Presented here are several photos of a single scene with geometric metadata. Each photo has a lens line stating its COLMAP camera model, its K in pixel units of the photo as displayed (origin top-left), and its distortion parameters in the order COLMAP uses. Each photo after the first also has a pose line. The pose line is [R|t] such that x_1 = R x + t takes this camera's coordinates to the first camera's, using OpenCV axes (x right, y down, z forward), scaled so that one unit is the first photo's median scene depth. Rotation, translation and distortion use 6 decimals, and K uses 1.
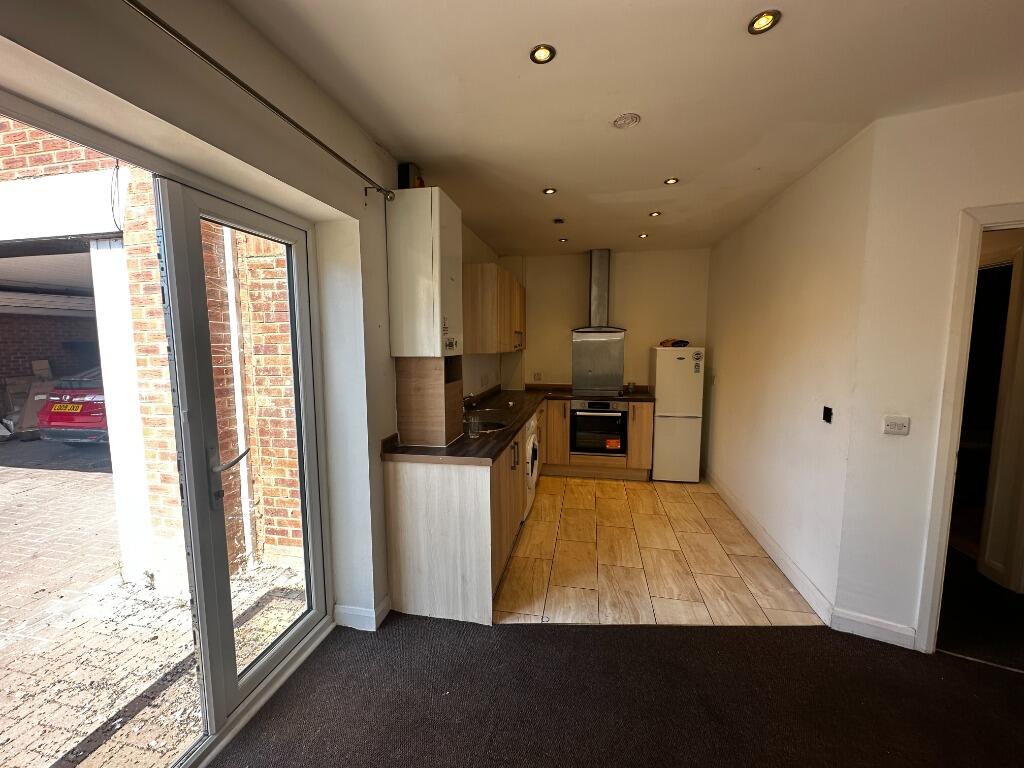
lens RADIAL K [[408.5, 0, 509.1], [0, 408.5, 382.6], [0, 0, 1]] dist [-0.003488, -0.000010]
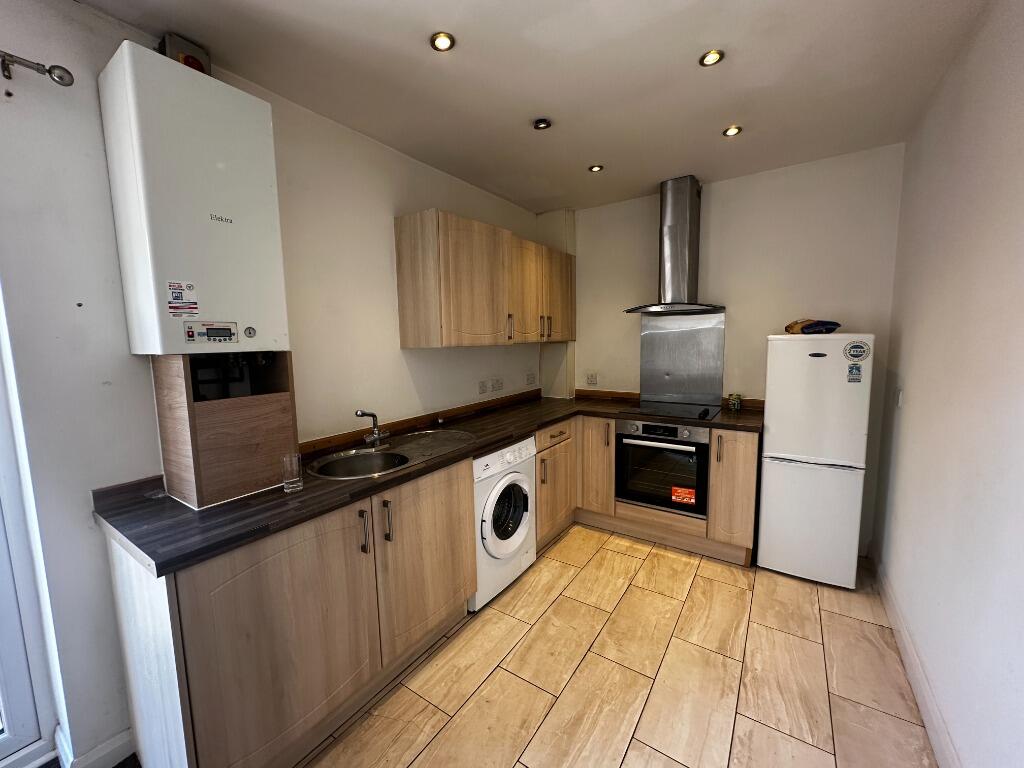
lens RADIAL K [[408.5, 0, 509.1], [0, 408.5, 382.6], [0, 0, 1]] dist [-0.003488, -0.000010]
pose [[0.920120, 0.027410, -0.390677, 0.251407], [-0.022300, 0.999596, 0.017610, -0.022924], [0.391002, -0.007491, 0.920359, 0.342066]]
